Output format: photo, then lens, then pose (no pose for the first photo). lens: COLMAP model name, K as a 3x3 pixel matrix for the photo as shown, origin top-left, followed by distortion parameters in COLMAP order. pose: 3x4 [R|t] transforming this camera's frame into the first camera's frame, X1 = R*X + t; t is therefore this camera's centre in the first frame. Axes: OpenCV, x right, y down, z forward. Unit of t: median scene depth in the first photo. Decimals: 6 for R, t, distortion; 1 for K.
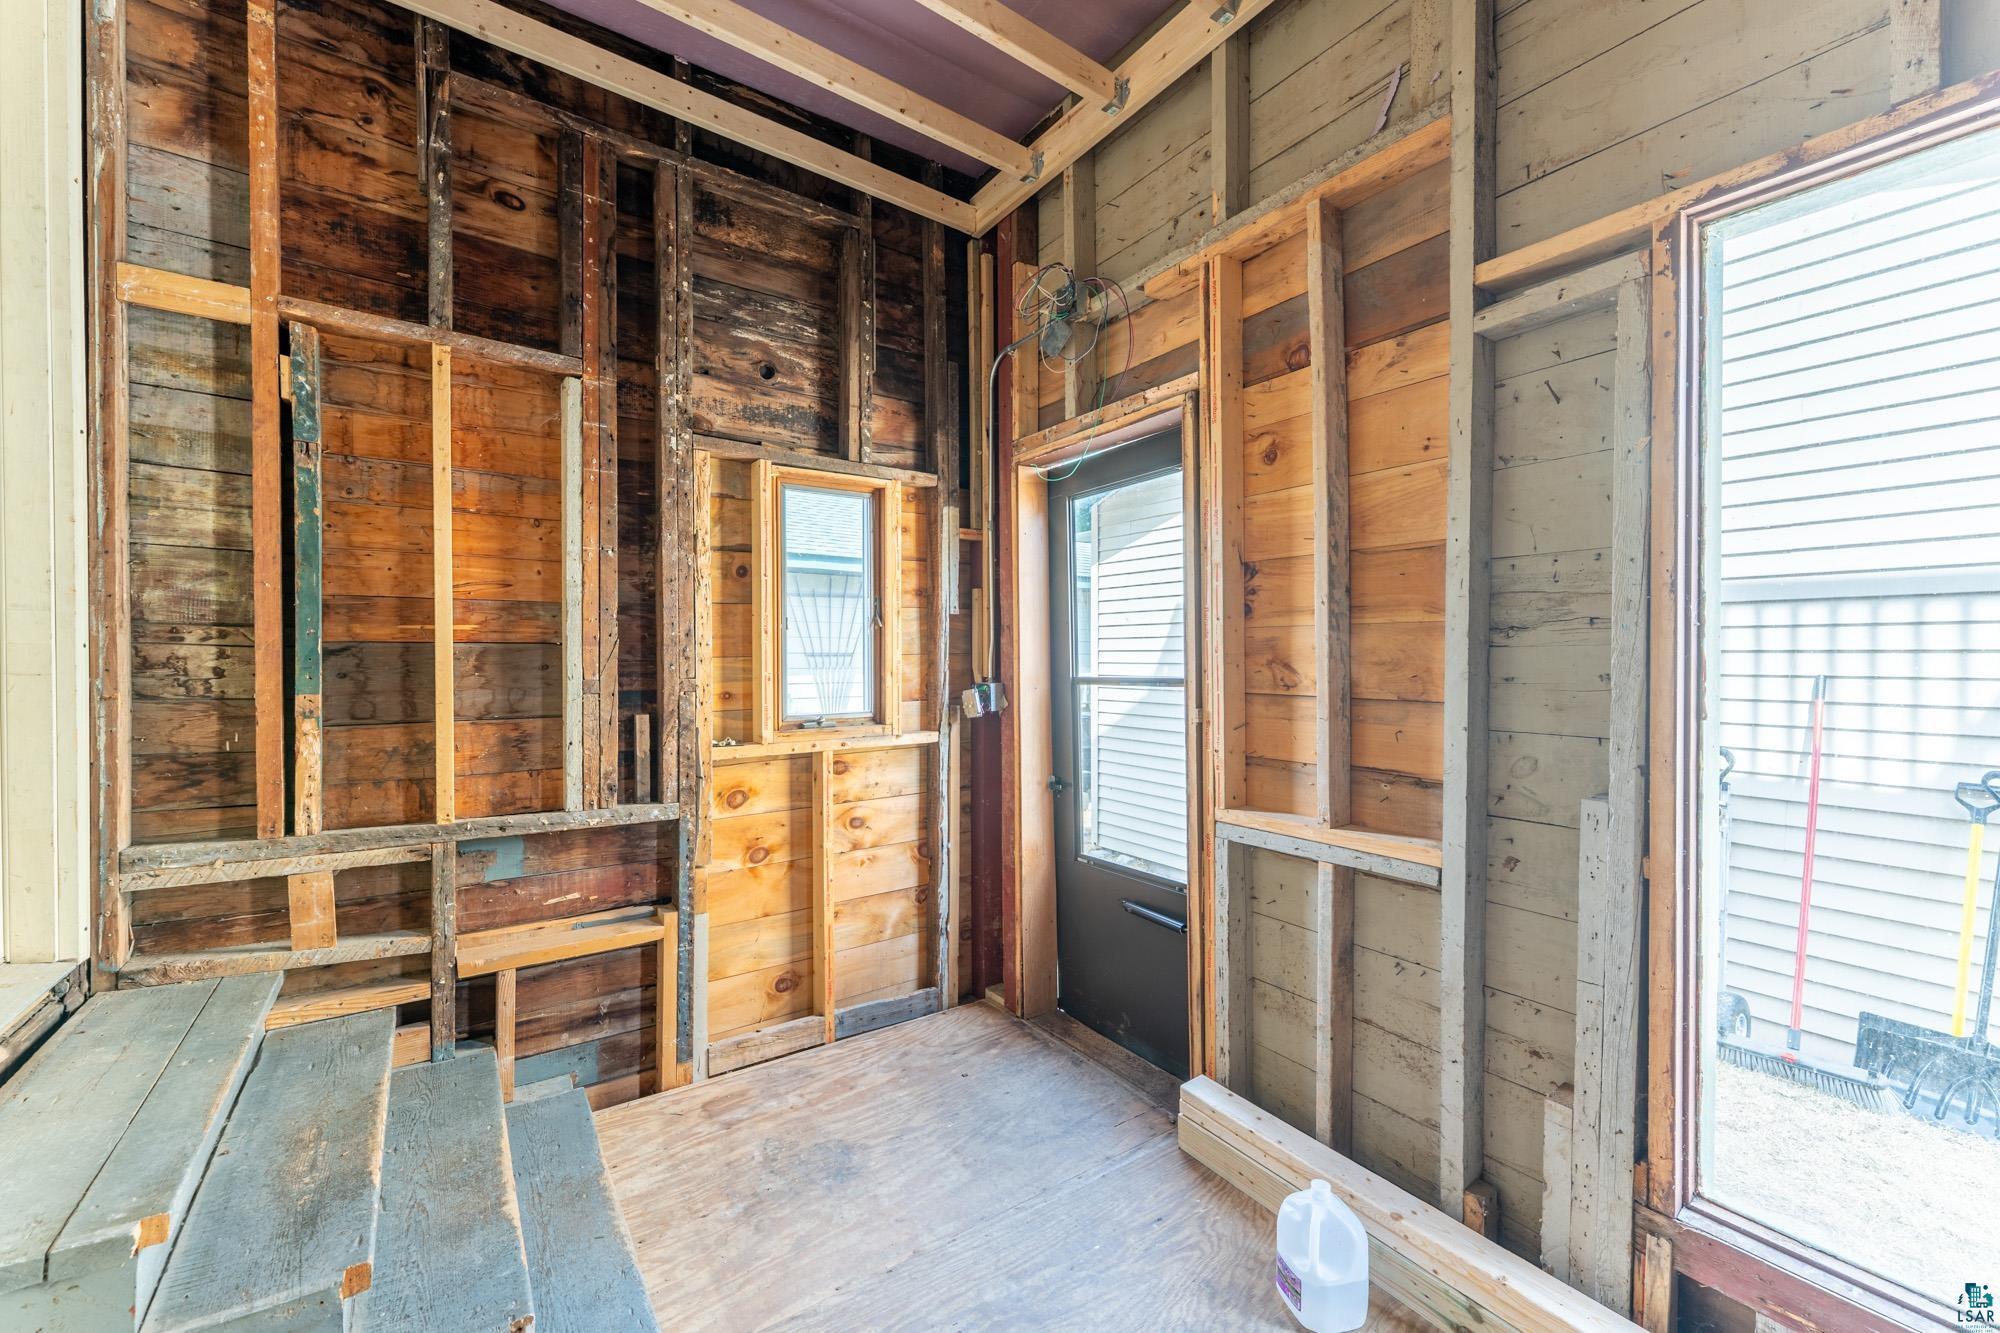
lens RADIAL K [[806.2, 0, 1000.8], [0, 806.2, 675.6], [0, 0, 1]] dist [0.002791, -0.000963]
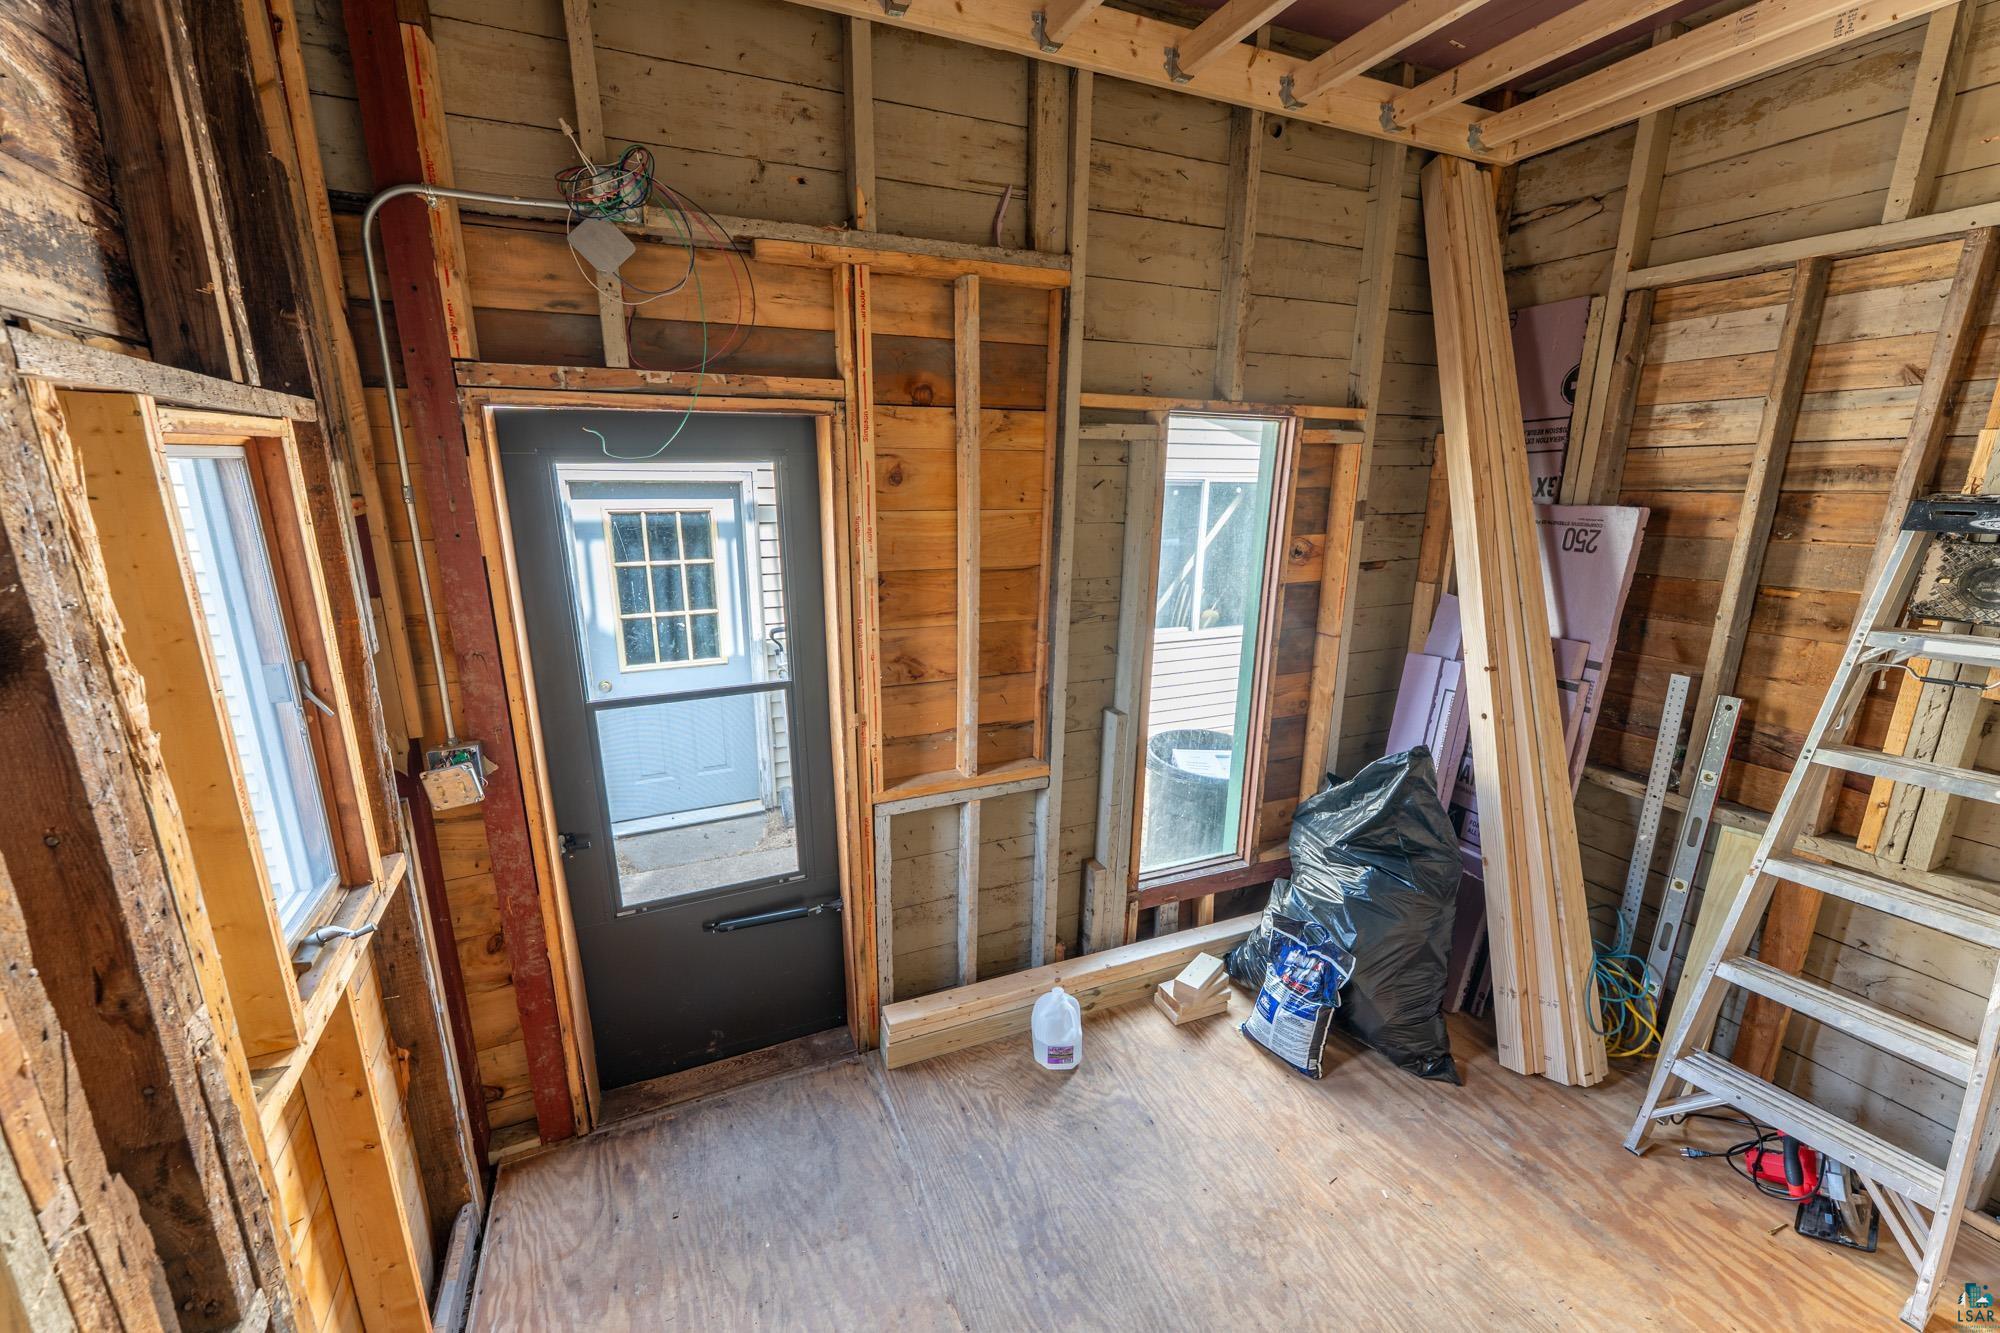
lens RADIAL K [[806.2, 0, 996.7], [0, 806.2, 671.9], [0, 0, 1]] dist [0.002791, -0.000963]
pose [[0.175965, -0.244516, 0.953545, -0.782131], [0.011145, 0.969093, 0.246446, -0.293836], [-0.984333, -0.032739, 0.173252, 0.684947]]
